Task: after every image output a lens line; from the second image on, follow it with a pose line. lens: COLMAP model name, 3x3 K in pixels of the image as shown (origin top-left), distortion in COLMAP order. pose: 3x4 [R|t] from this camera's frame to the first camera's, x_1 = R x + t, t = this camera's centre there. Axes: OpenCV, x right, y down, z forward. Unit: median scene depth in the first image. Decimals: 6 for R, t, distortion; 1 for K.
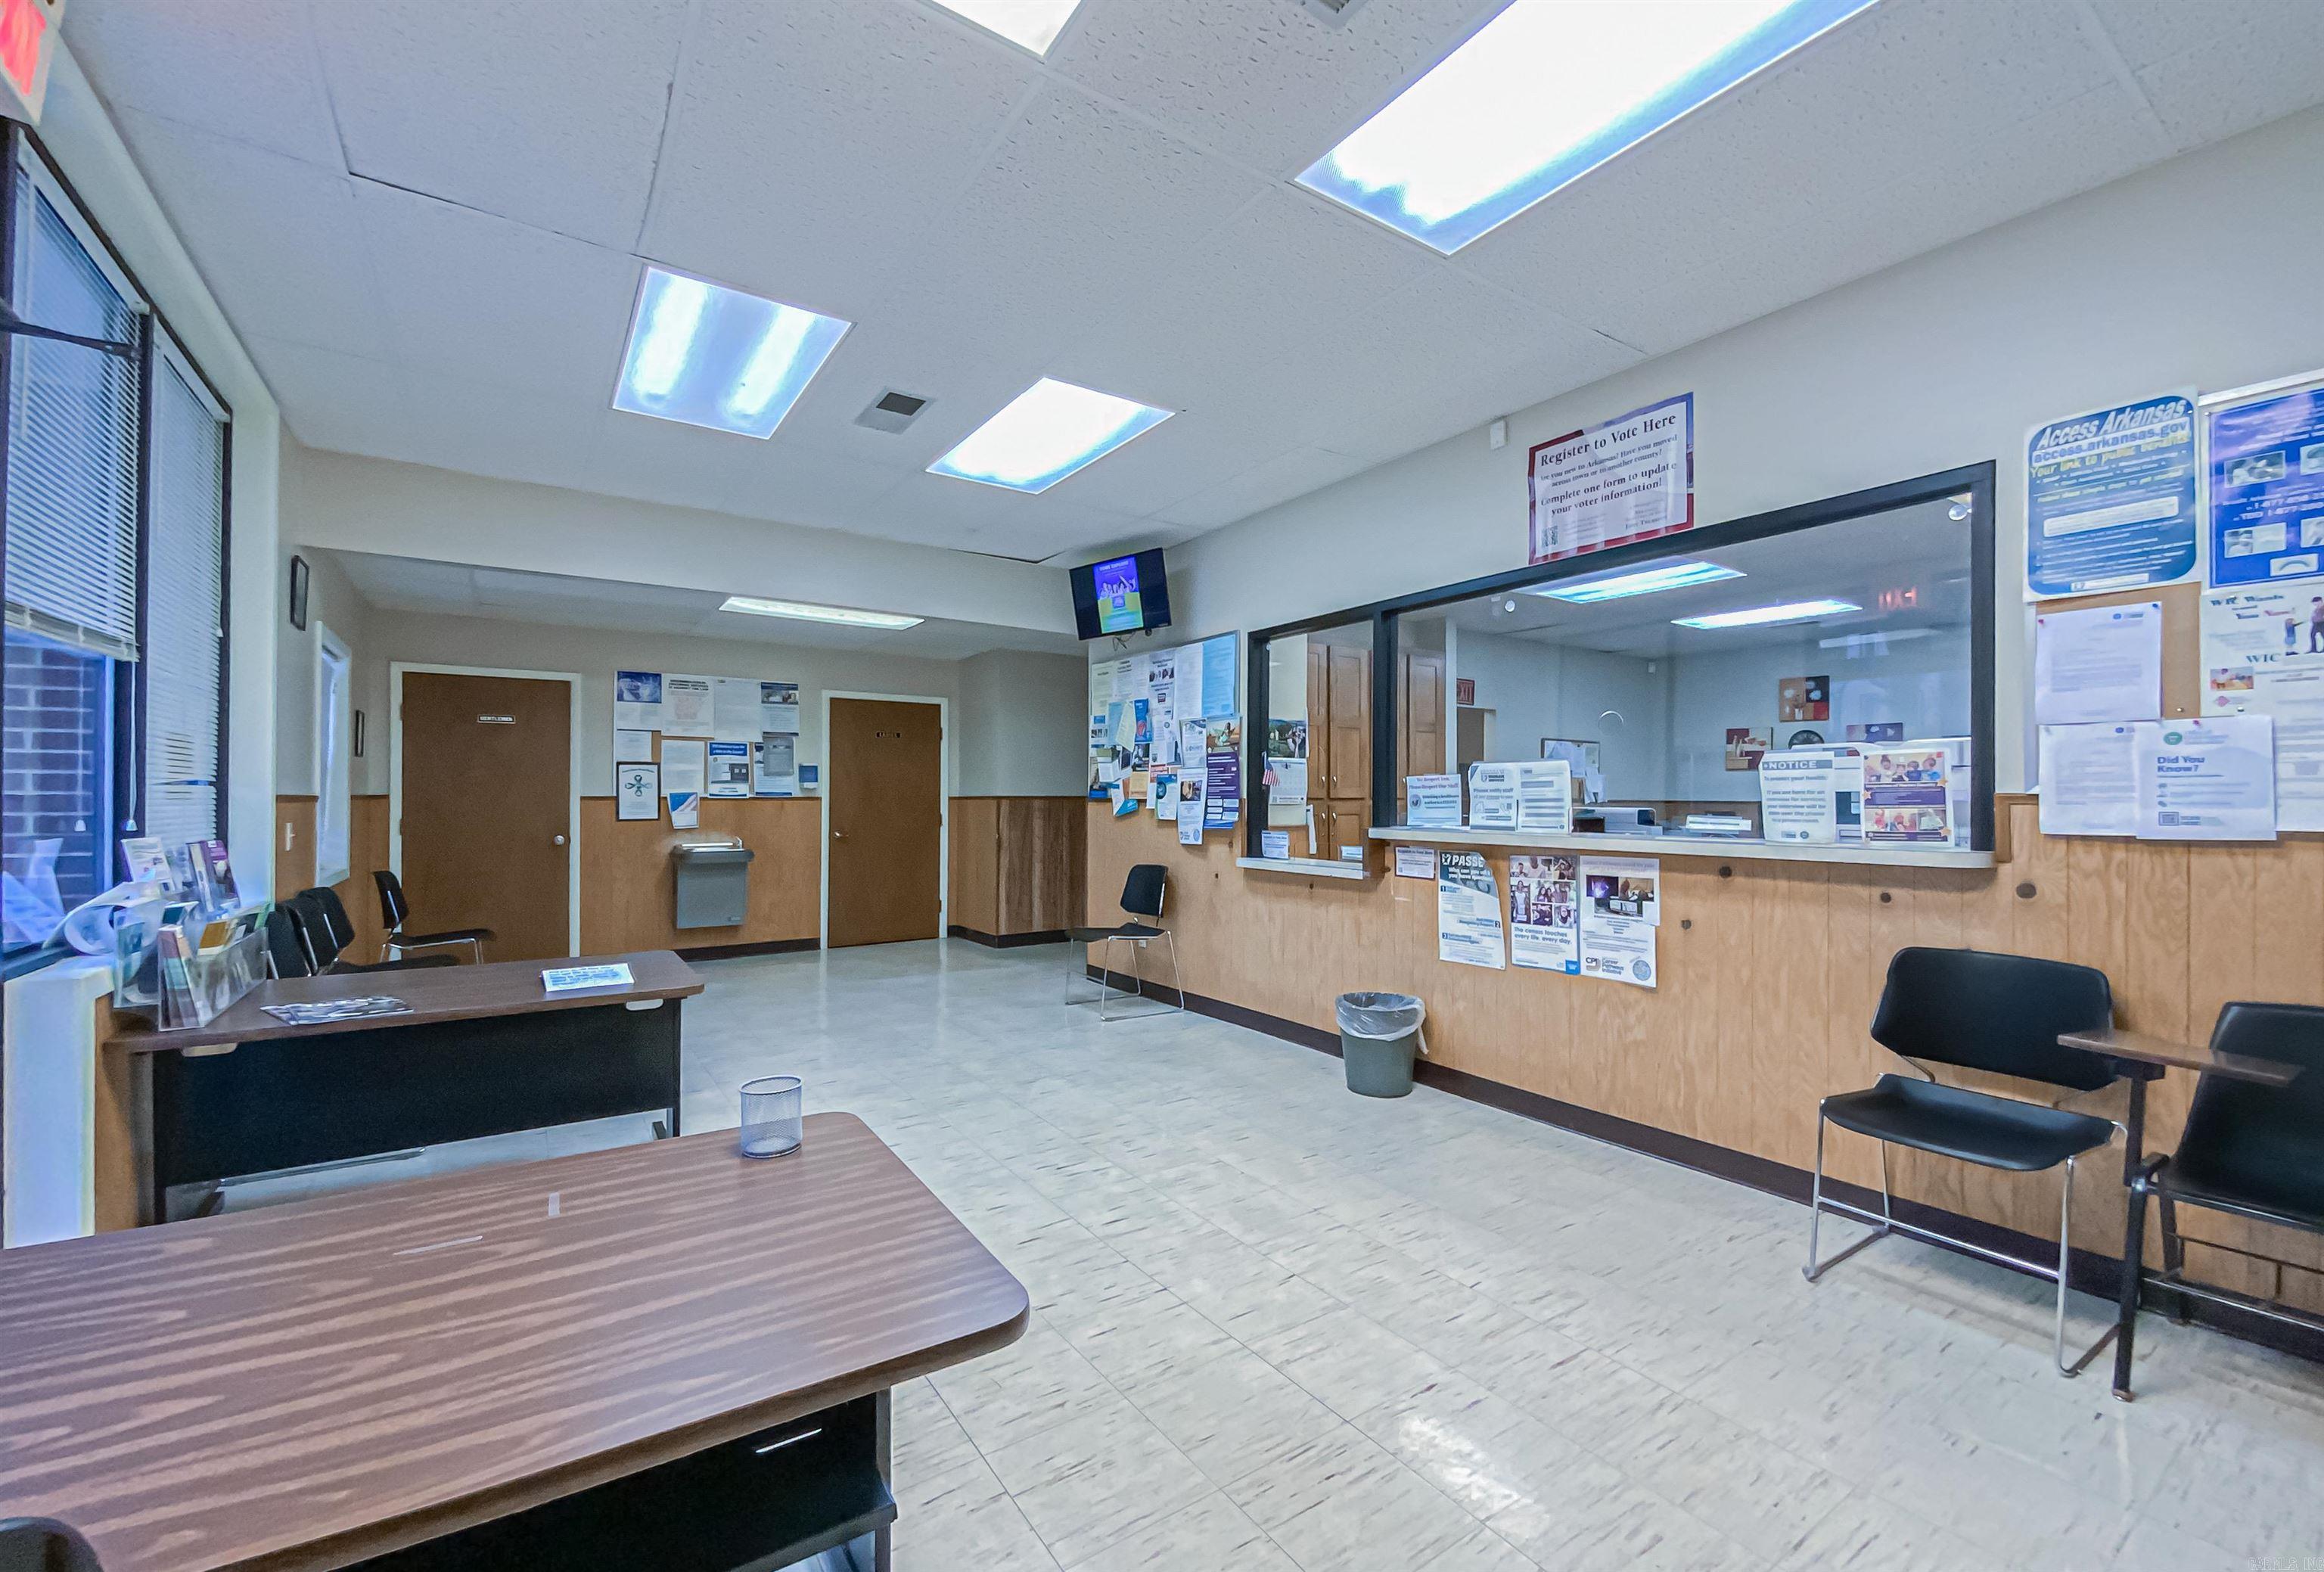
lens RADIAL K [[946.8, 0, 1141.2], [0, 946.8, 794.9], [0, 0, 1]] dist [0.004380, 0.000104]
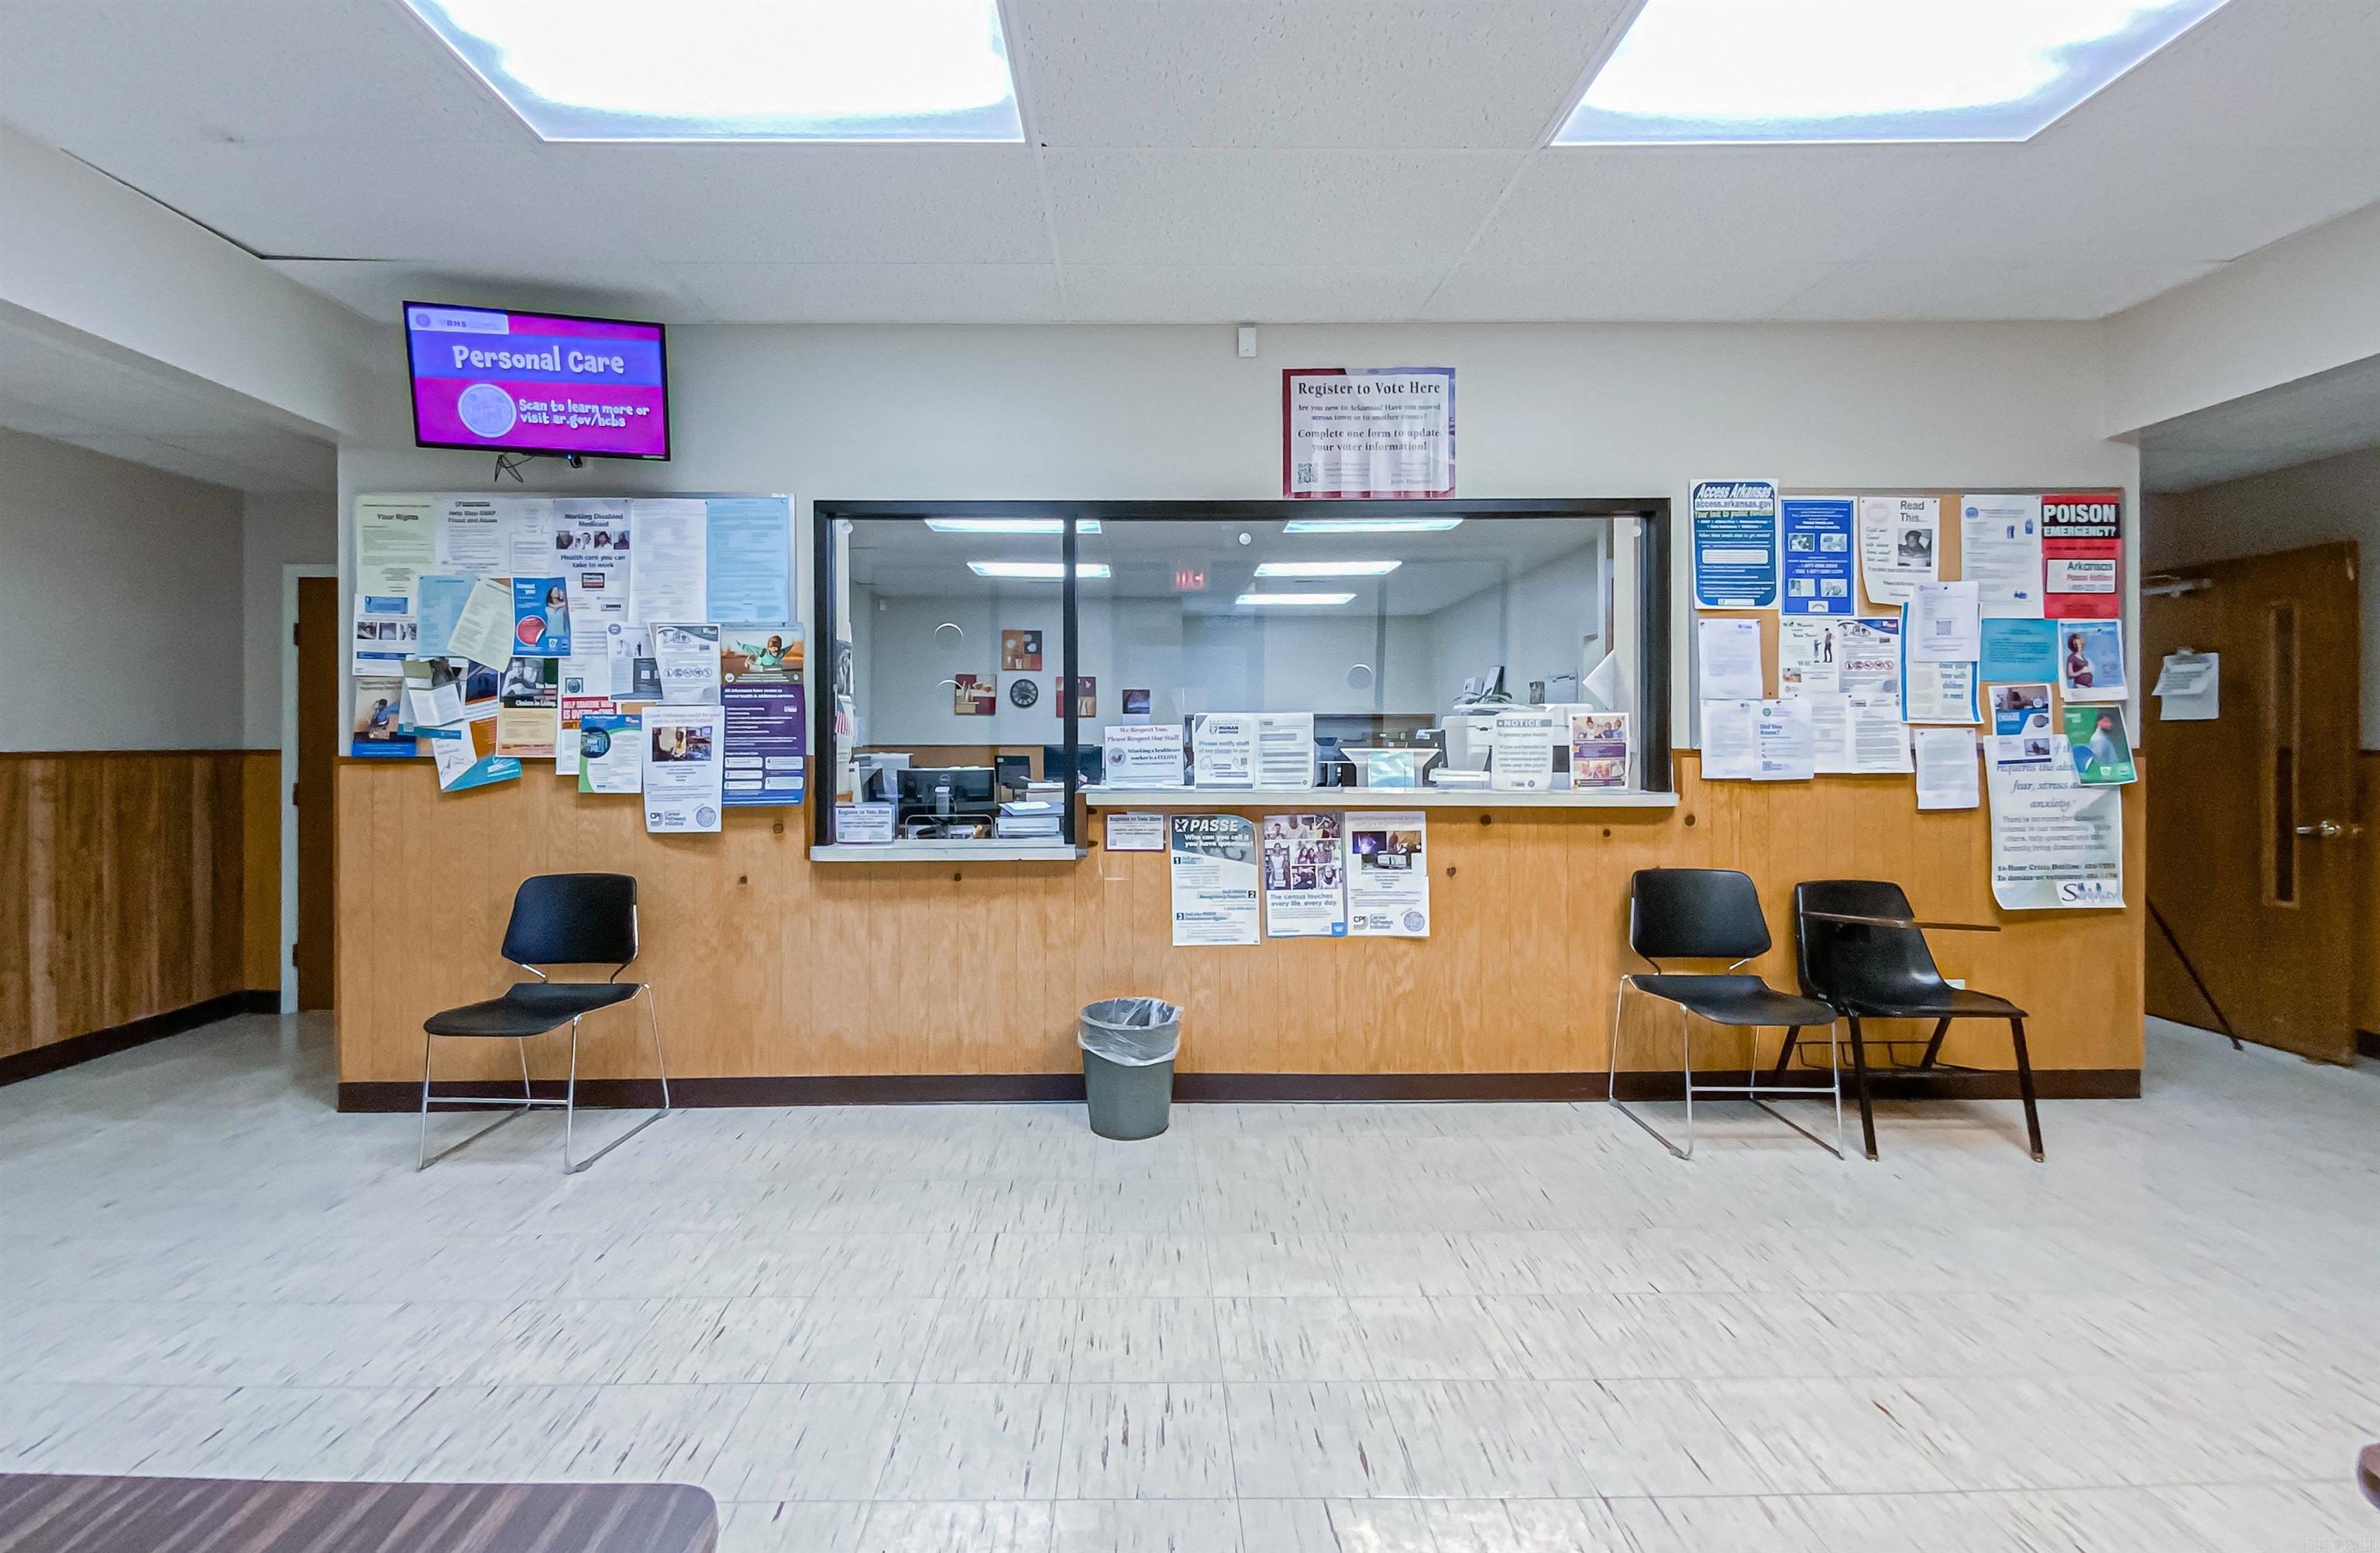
lens RADIAL K [[1044.7, 0, 1138.6], [0, 1044.7, 740.6], [0, 0, 1]] dist [0.023806, -0.001378]
pose [[0.539456, -0.005014, 0.841999, -0.484663], [-0.000508, 0.999980, 0.006281, -0.014057], [-0.842014, -0.003816, 0.539443, 0.538898]]
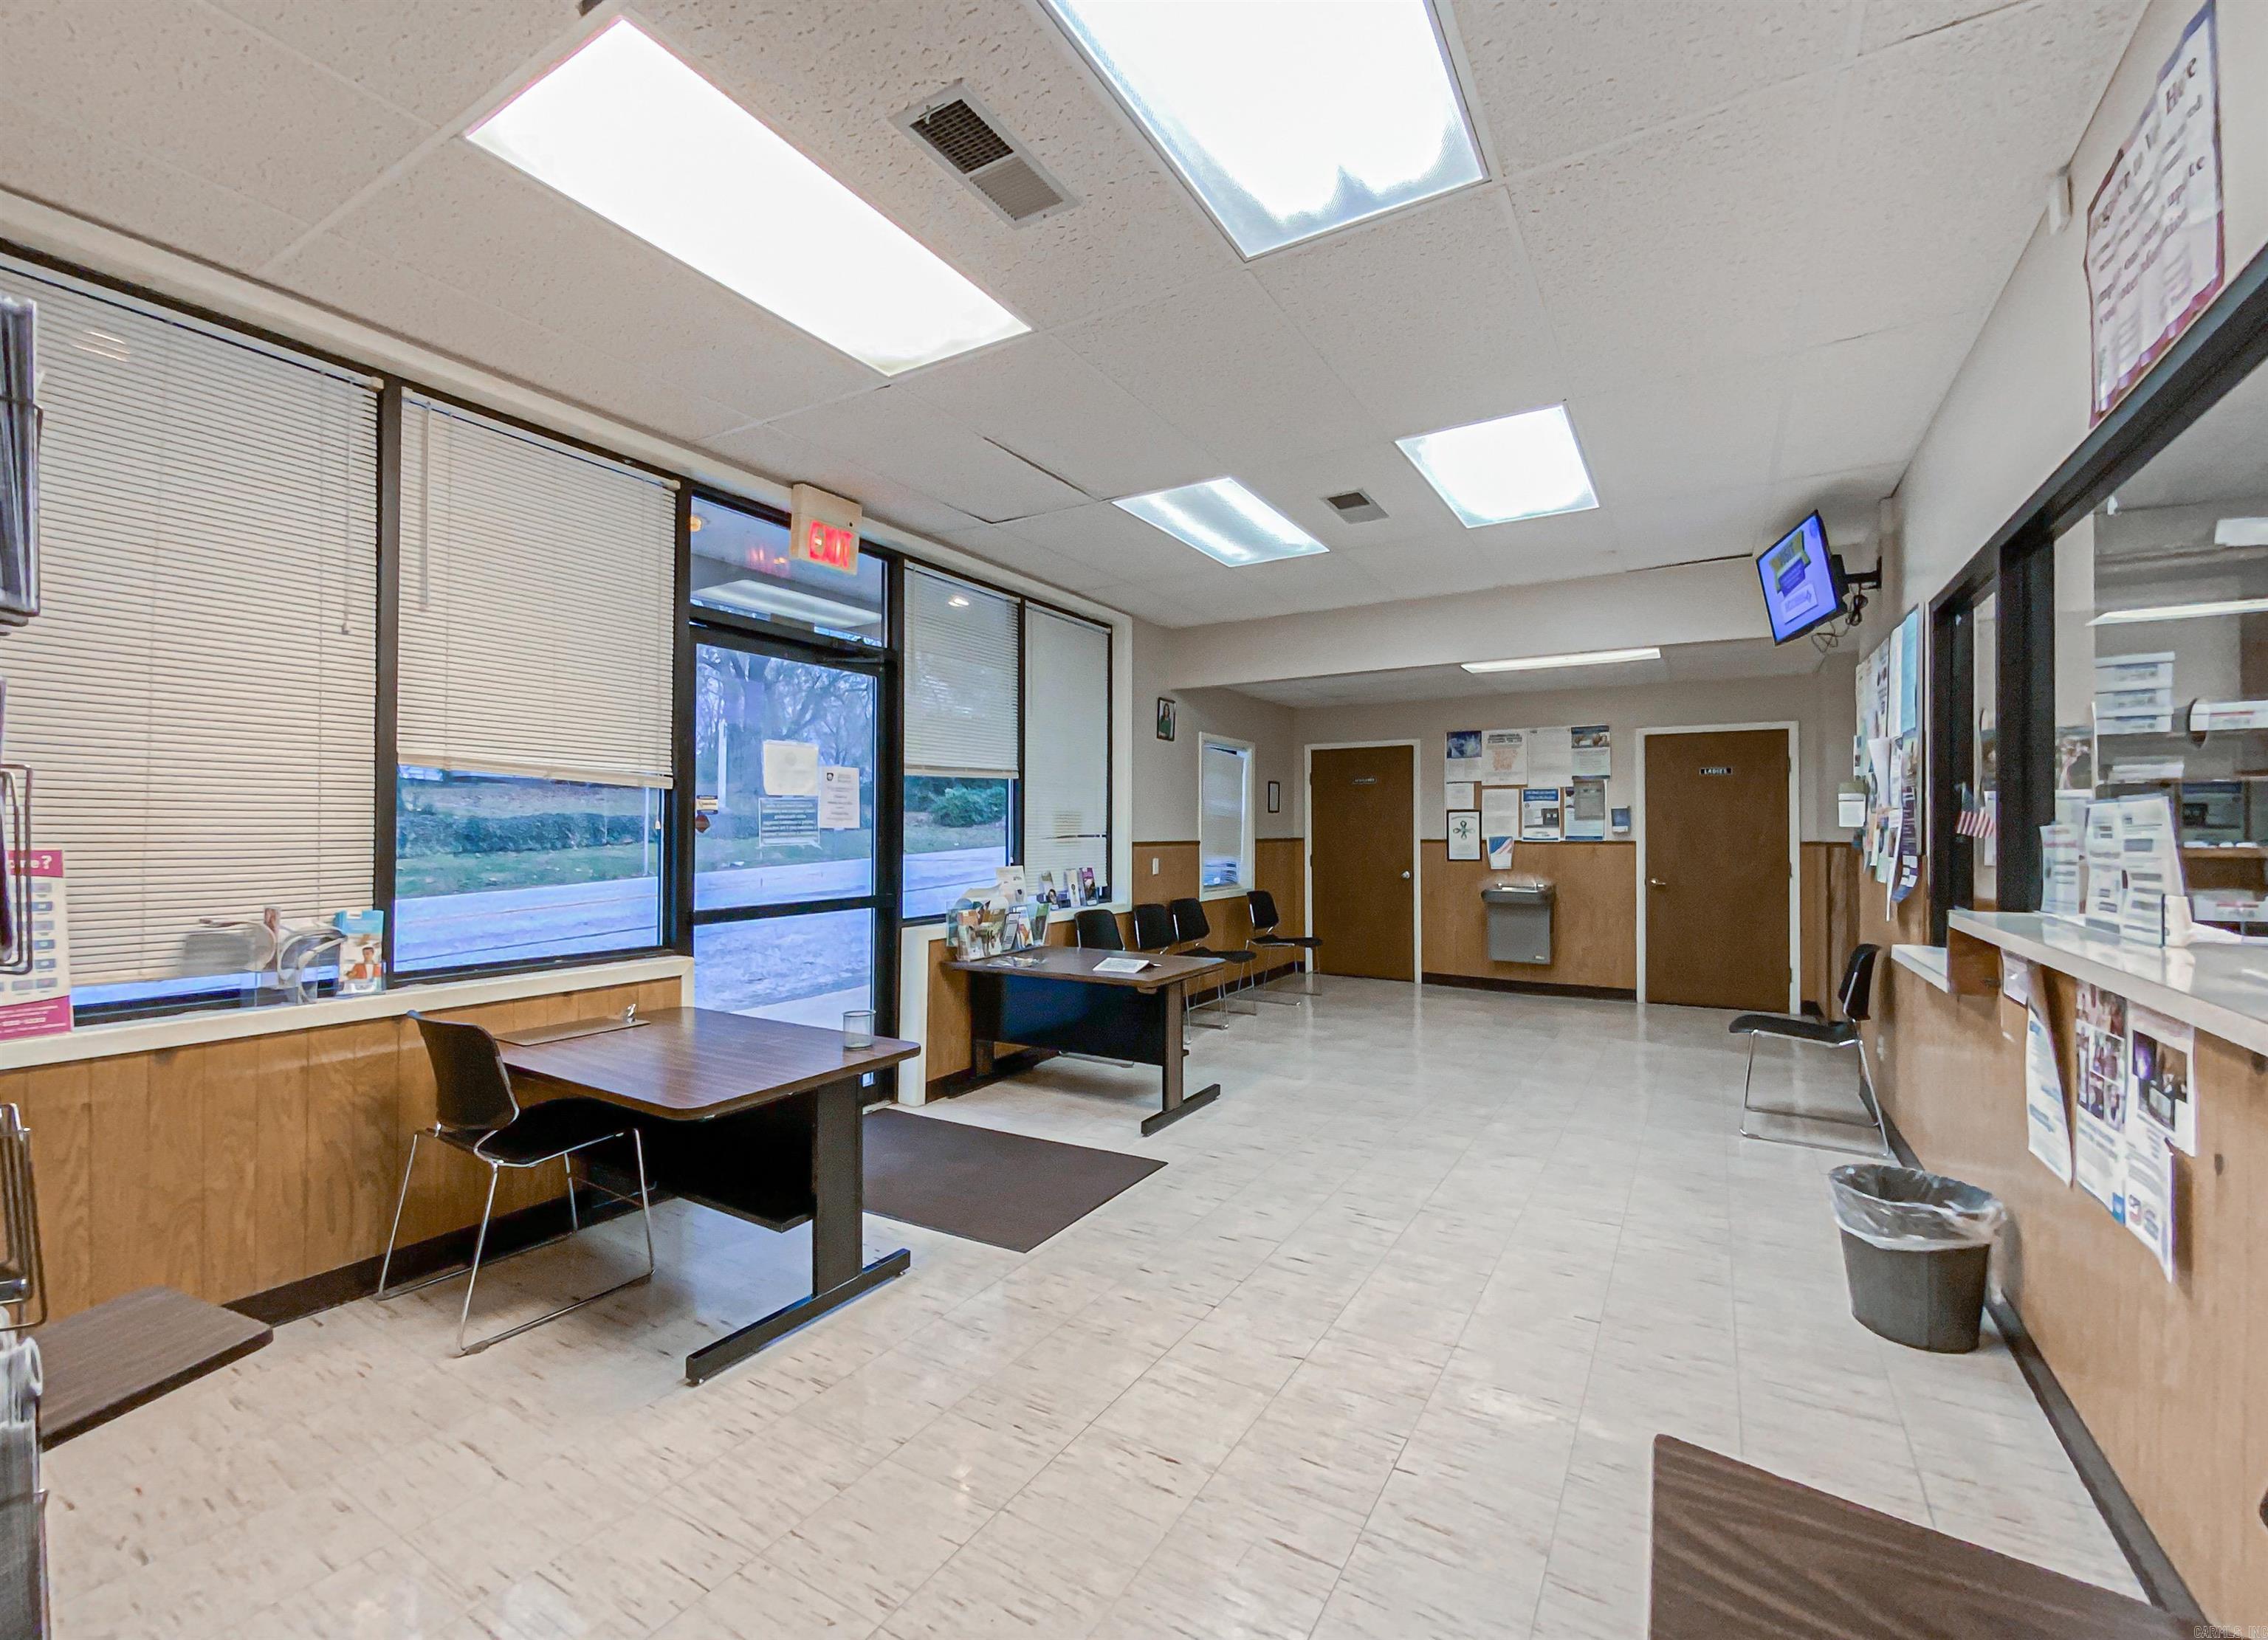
lens RADIAL K [[960.0, 0, 1137.2], [0, 960.0, 811.0], [0, 0, 1]] dist [-0.003013, -0.002359]
pose [[0.417609, -0.020441, -0.908397, 0.625718], [0.004170, 0.999780, -0.020580, -0.019451], [0.908617, 0.004807, 0.417602, 0.278190]]
